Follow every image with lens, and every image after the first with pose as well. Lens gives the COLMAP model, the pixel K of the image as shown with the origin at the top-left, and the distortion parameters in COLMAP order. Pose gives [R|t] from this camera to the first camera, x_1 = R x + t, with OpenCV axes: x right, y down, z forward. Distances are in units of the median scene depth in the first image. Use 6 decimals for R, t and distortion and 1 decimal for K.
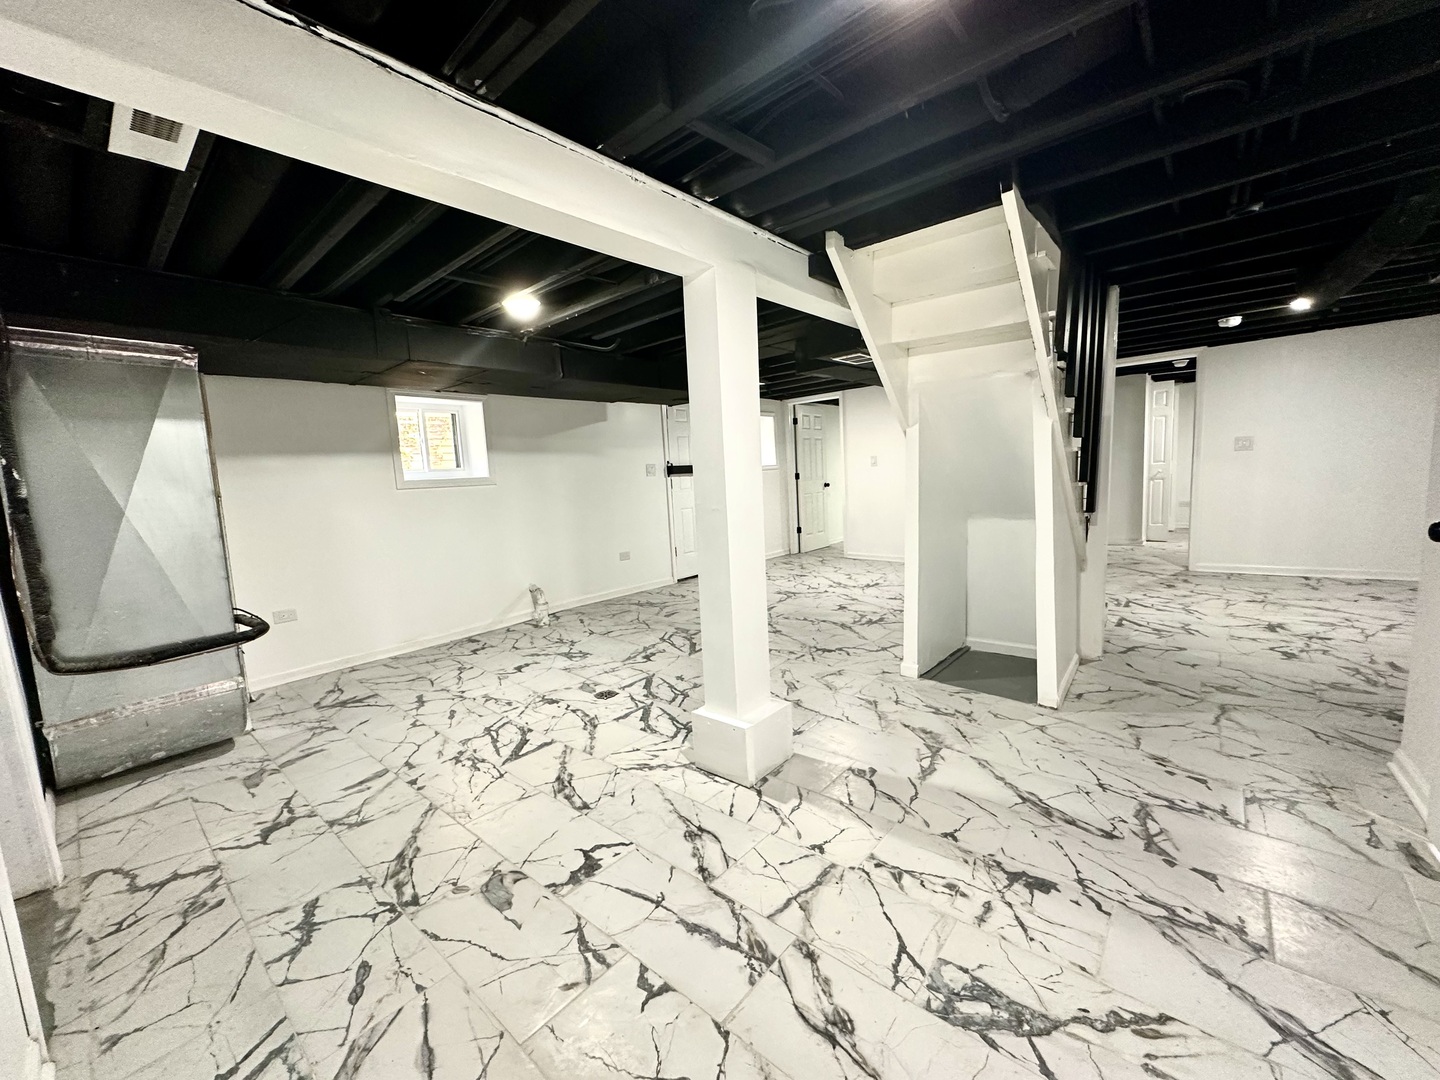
lens RADIAL K [[576.5, 0, 719.5], [0, 576.5, 544.4], [0, 0, 1]] dist [-0.002968, 0.000538]
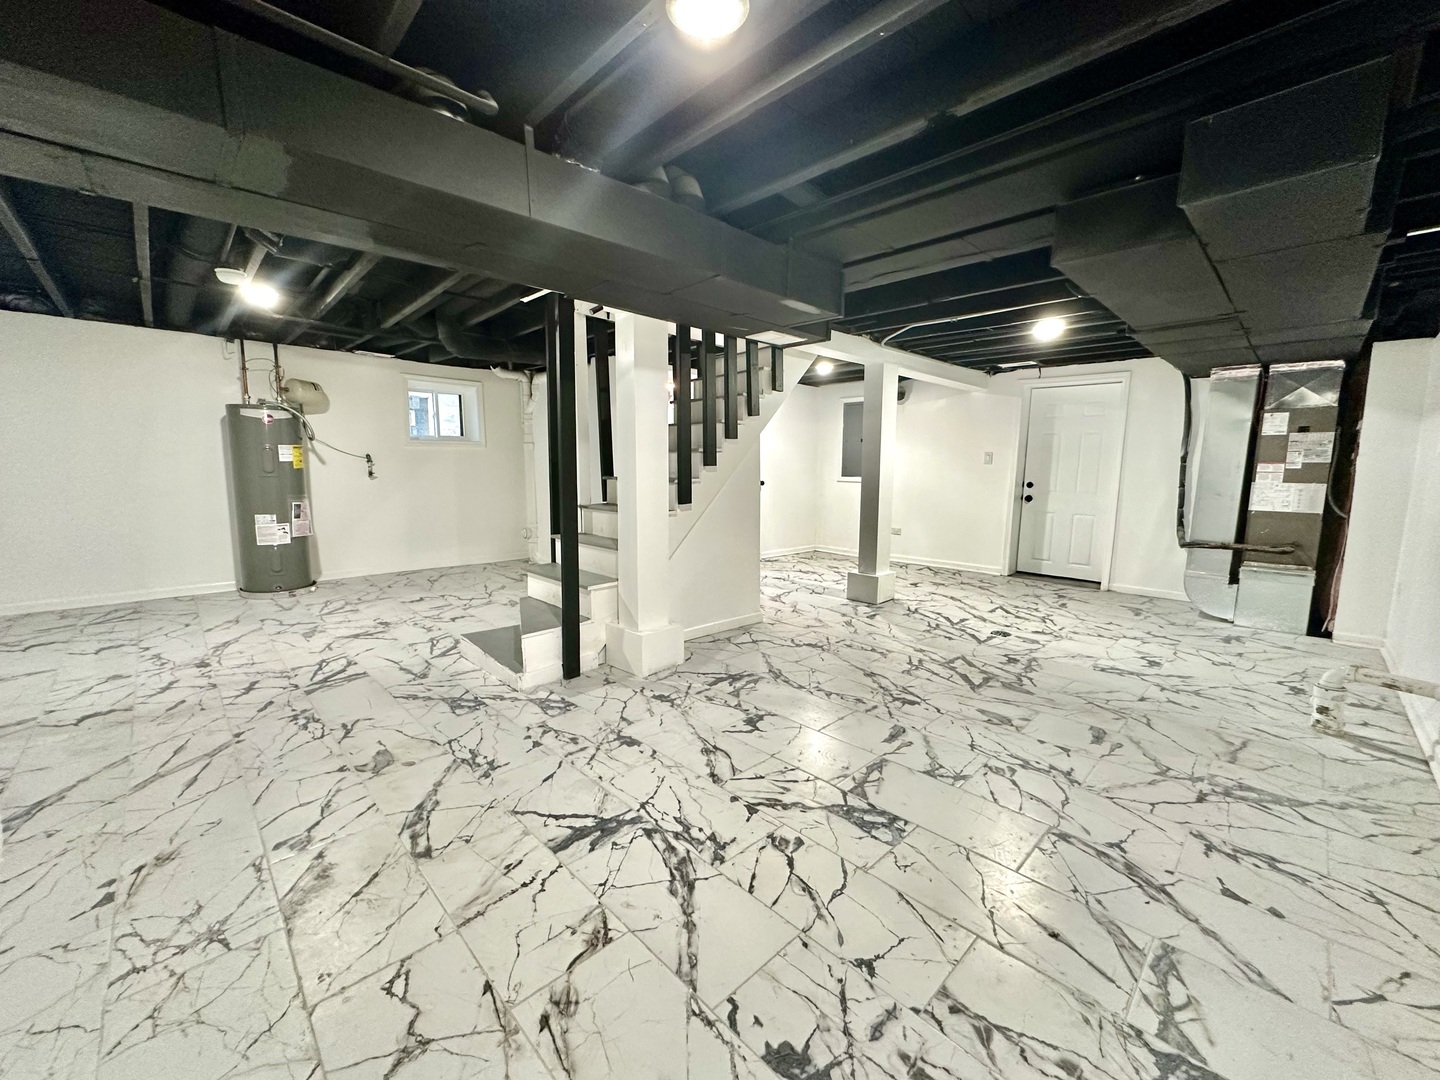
lens RADIAL K [[576.5, 0, 721.6], [0, 576.5, 542.6], [0, 0, 1]] dist [-0.002968, 0.000538]
pose [[-0.995557, 0.031079, 0.088885, 0.247193], [0.052658, 0.966314, 0.251923, -0.235420], [-0.078062, 0.255484, -0.963657, 1.907577]]
